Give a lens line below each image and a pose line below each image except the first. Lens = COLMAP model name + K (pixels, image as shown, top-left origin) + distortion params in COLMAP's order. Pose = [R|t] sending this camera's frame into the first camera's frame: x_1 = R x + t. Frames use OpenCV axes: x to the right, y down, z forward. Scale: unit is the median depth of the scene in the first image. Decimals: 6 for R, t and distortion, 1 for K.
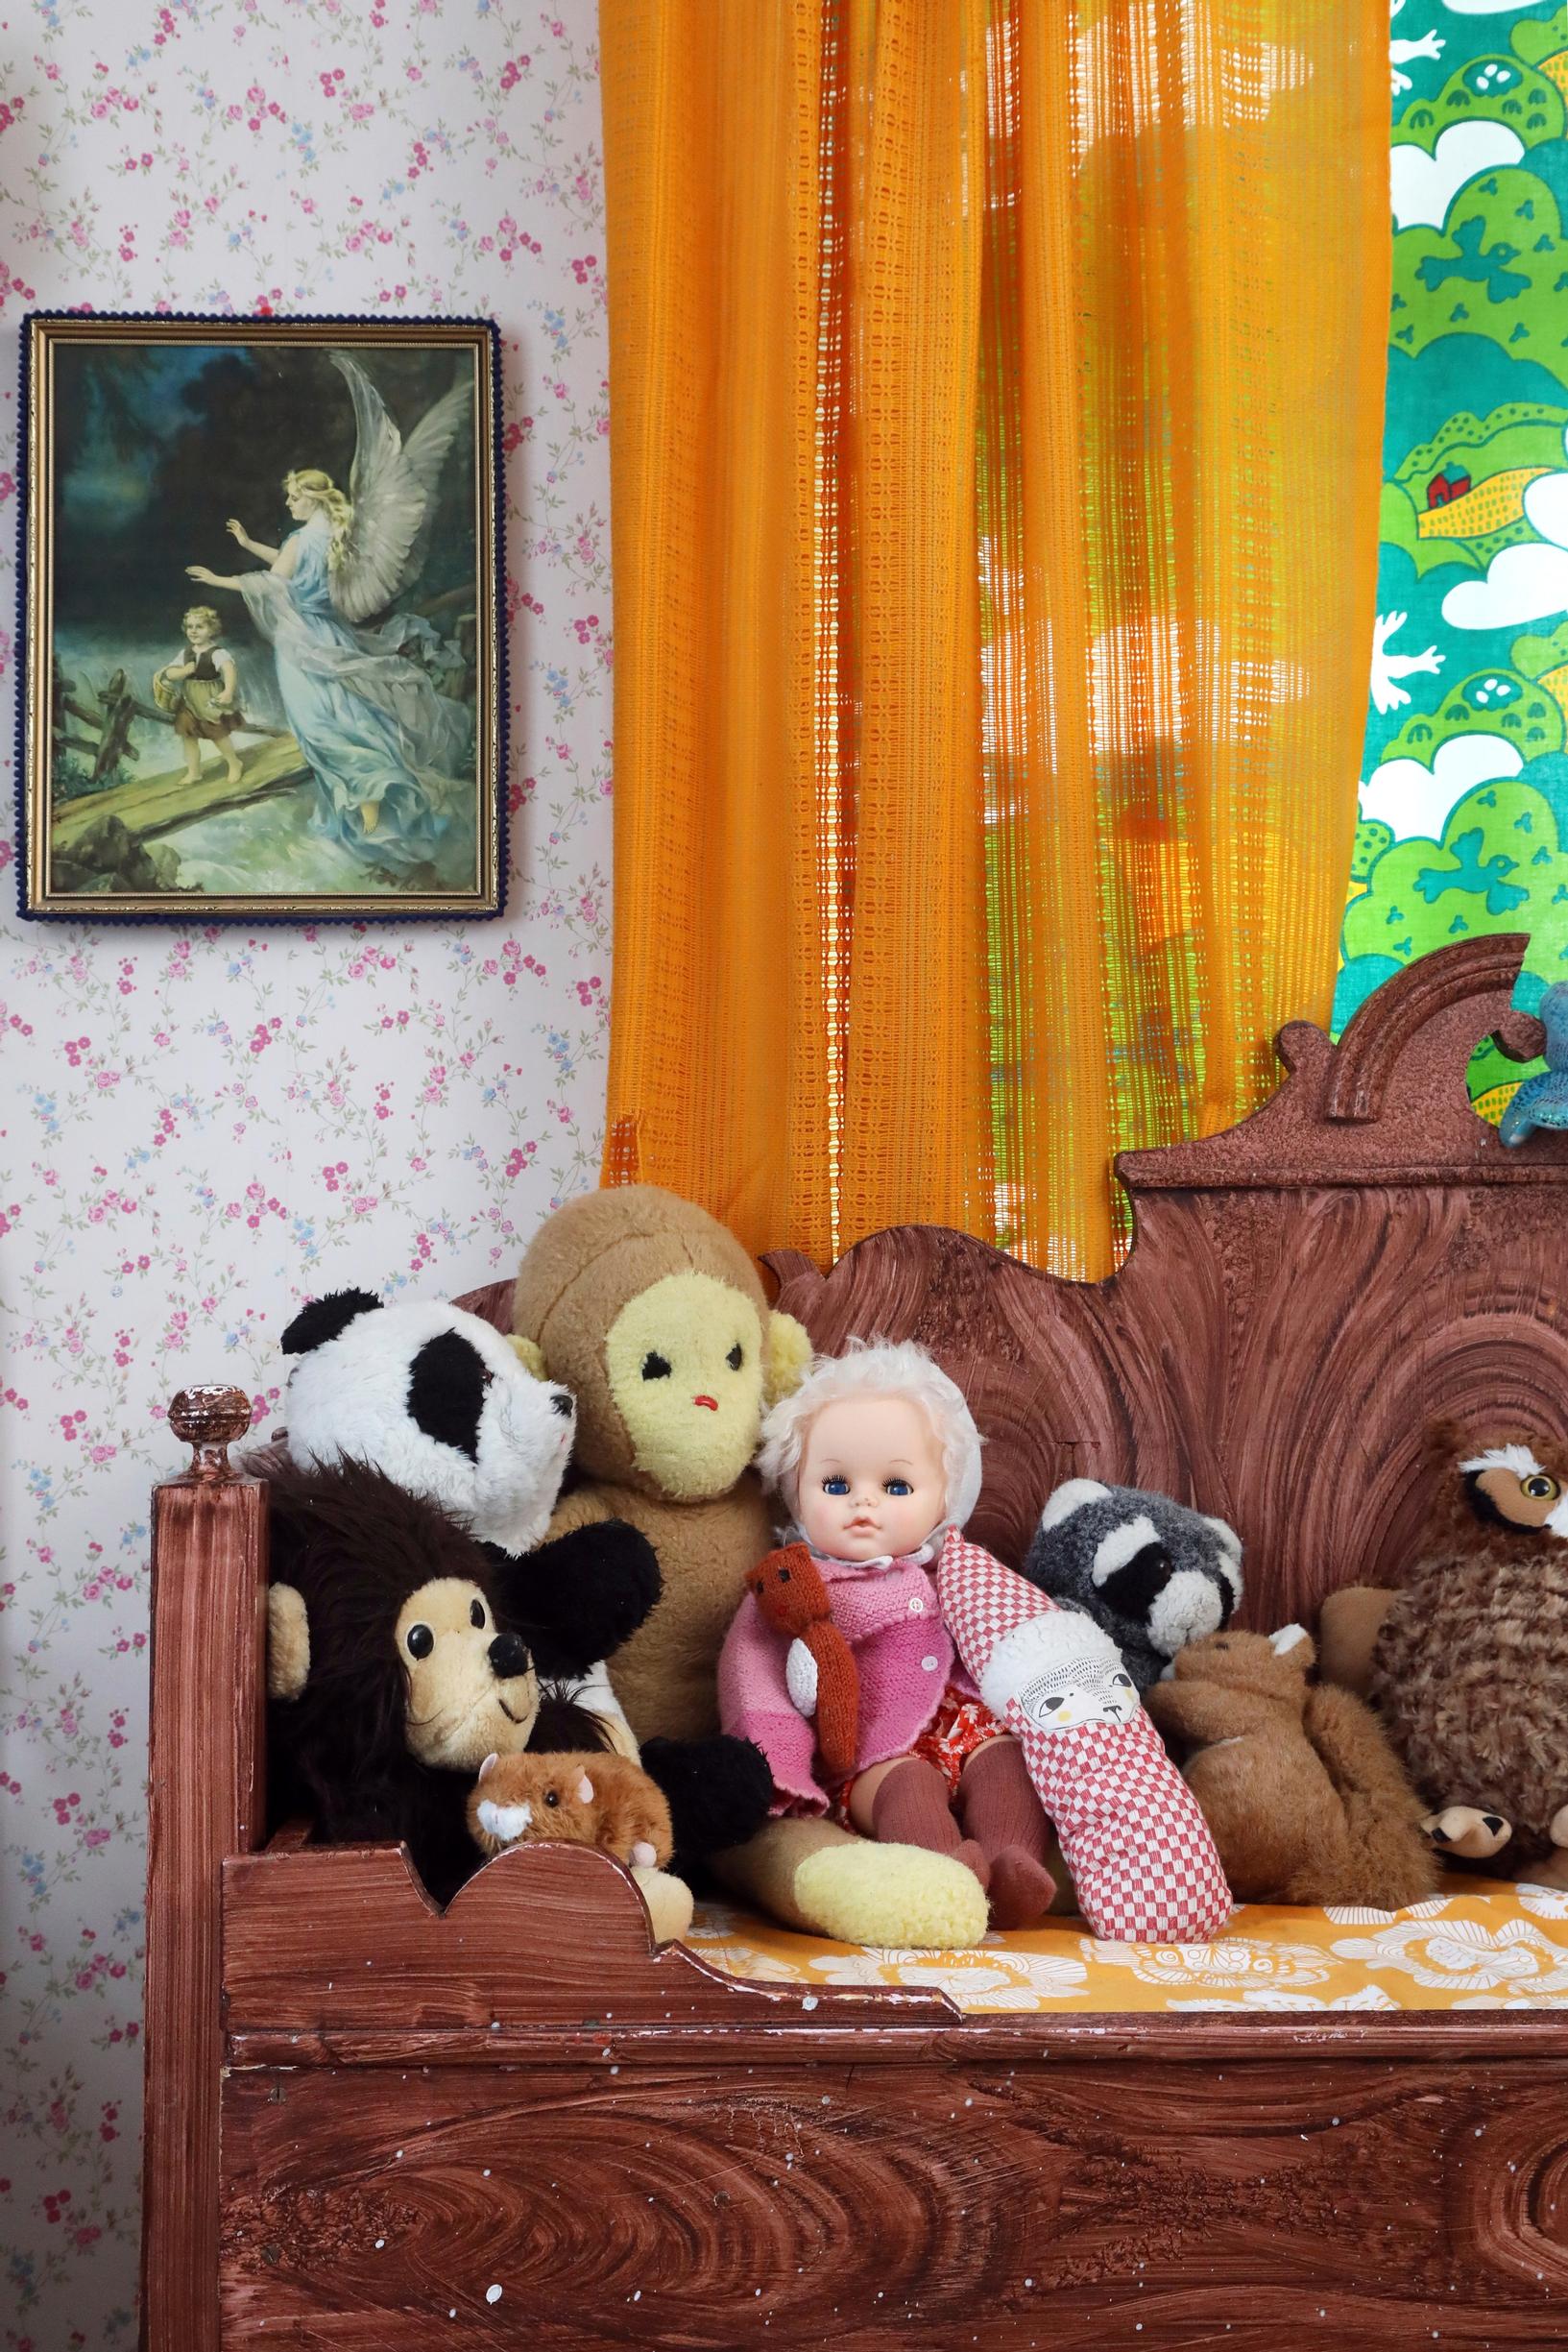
lens RADIAL K [[2758.8, 0, 763.8], [0, 2758.8, 1051.1], [0, 0, 1]] dist [0.079686, 0.000000]
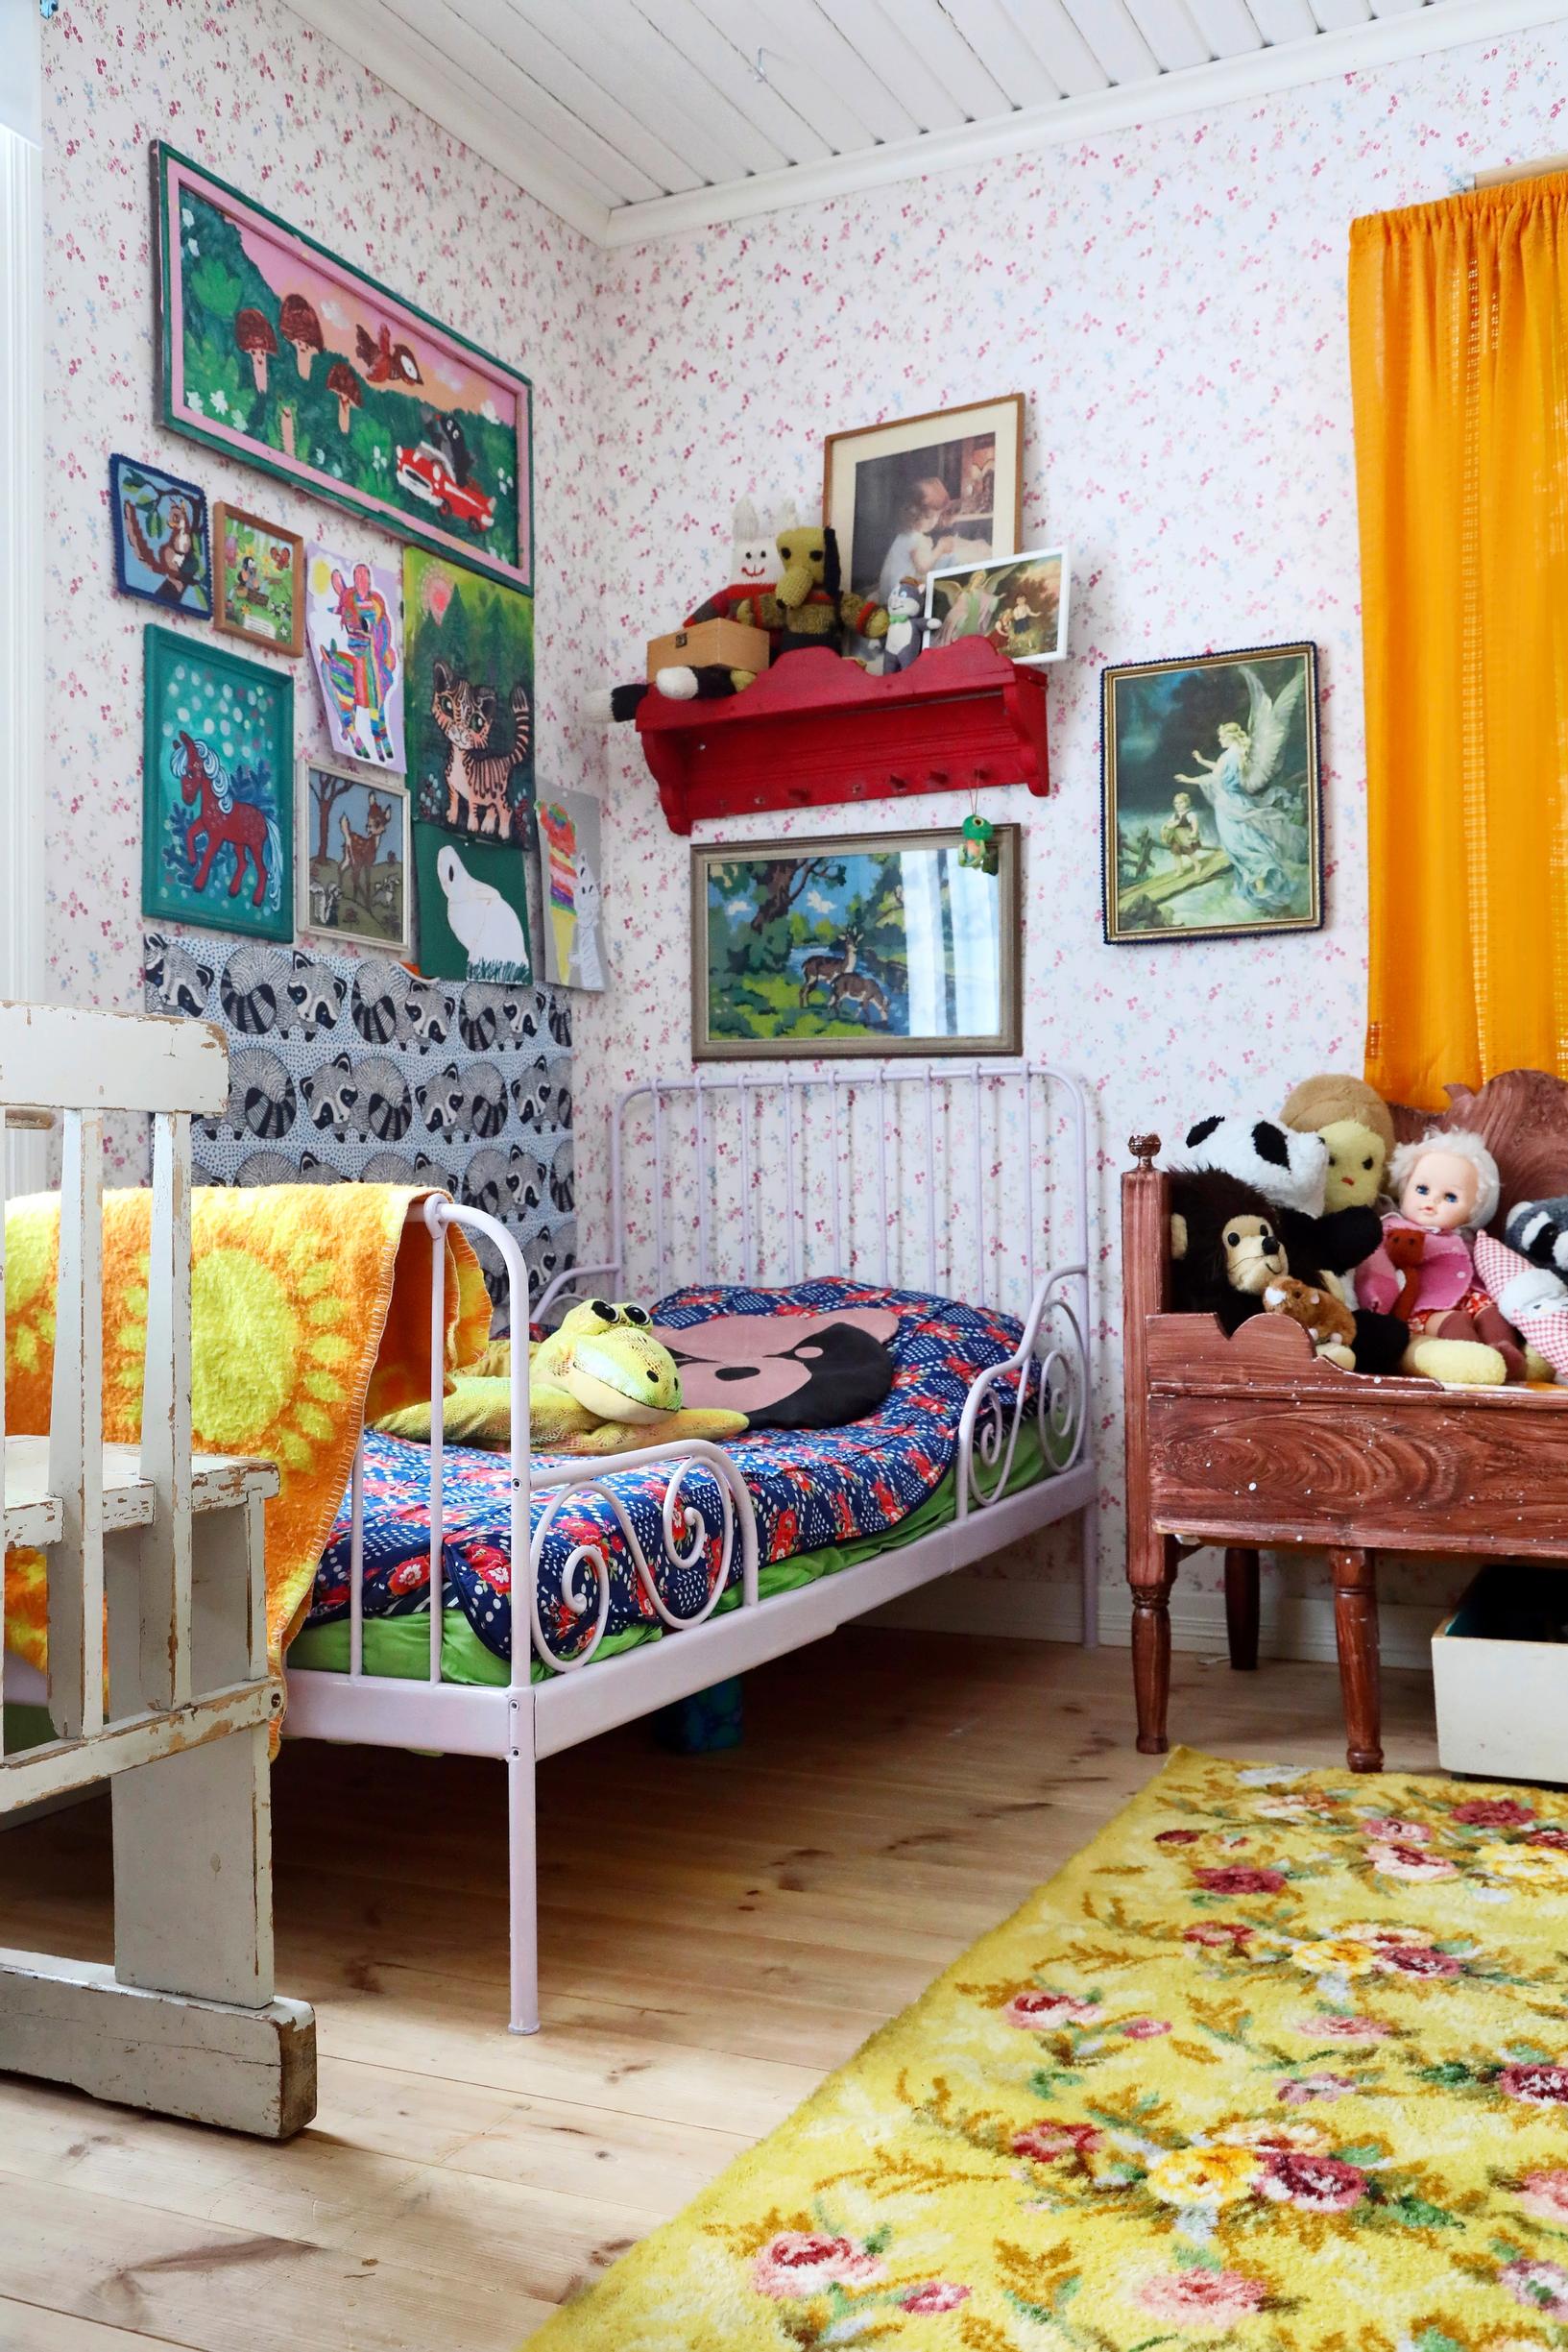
lens RADIAL K [[2165.3, 0, 788.7], [0, 2165.3, 1177.8], [0, 0, 1]] dist [-0.012704, -0.005232]
pose [[0.862963, -0.006459, -0.505225, 0.381821], [0.038904, 0.997799, 0.053694, 0.035507], [0.503766, -0.065991, 0.861316, -0.621589]]
